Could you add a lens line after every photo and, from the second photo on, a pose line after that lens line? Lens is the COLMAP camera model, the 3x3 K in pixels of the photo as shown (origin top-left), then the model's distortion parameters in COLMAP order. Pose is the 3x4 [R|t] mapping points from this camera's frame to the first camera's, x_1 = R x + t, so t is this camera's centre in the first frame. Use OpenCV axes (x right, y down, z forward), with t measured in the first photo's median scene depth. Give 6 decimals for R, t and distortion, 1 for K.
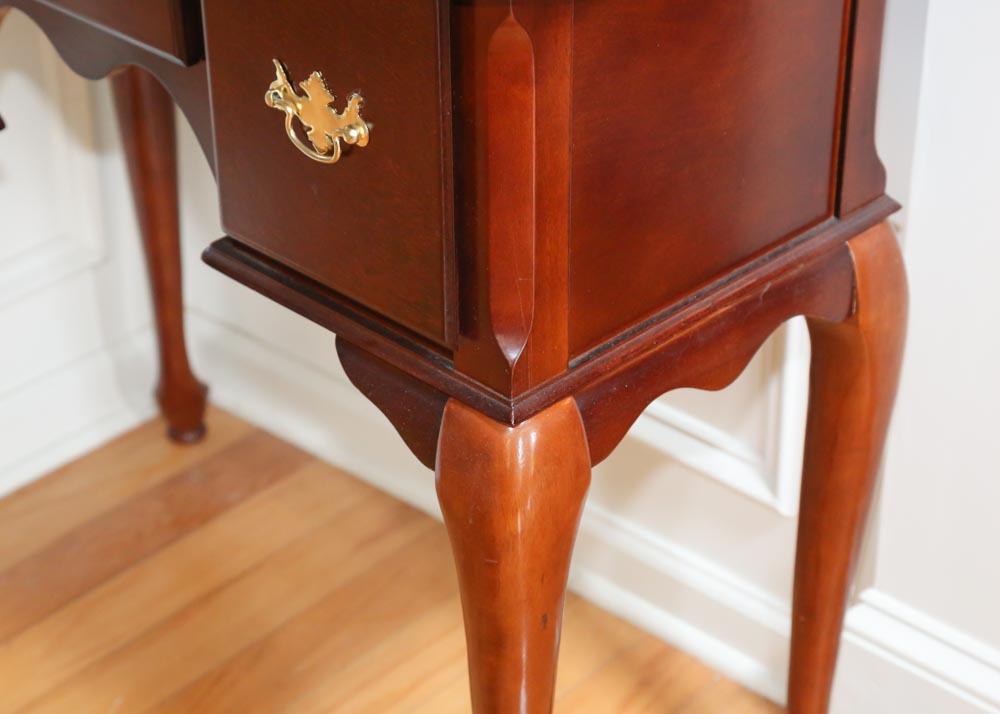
lens RADIAL K [[2447.4, 0, 490.7], [0, 2447.4, 346.8], [0, 0, 1]] dist [0.349869, 0.000000]
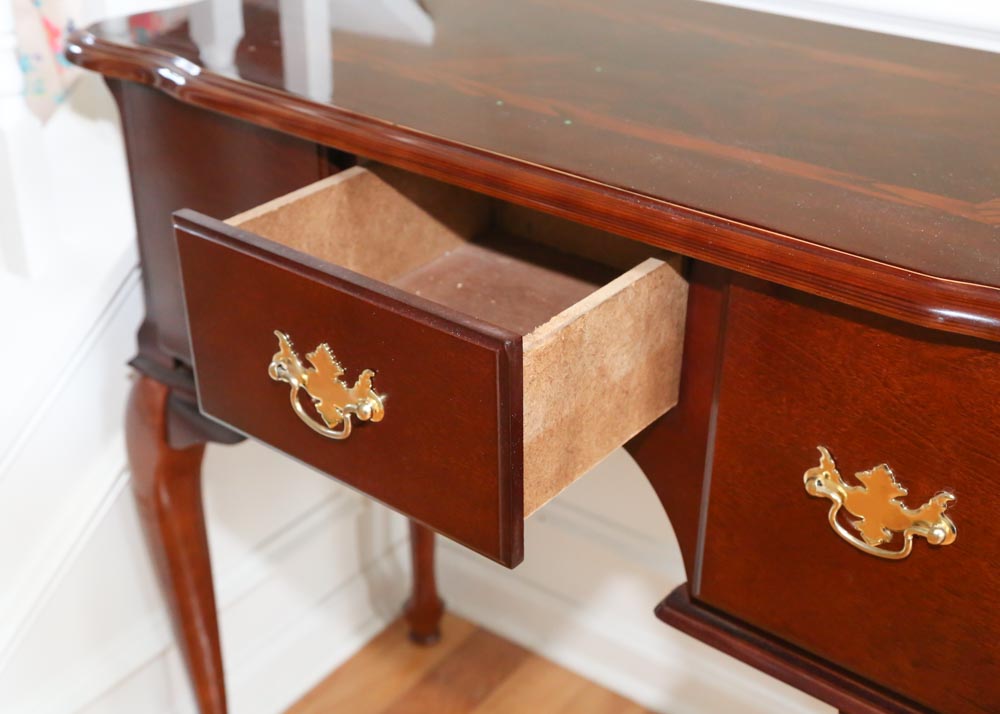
lens RADIAL K [[1331.1, 0, 503.2], [0, 1331.1, 351.3], [0, 0, 1]] dist [0.052814, 0.000000]
pose [[0.993063, -0.034494, 0.112407, -0.240165], [0.039485, 0.998317, -0.042485, -0.124209], [-0.110752, 0.046628, 0.992754, 0.468725]]
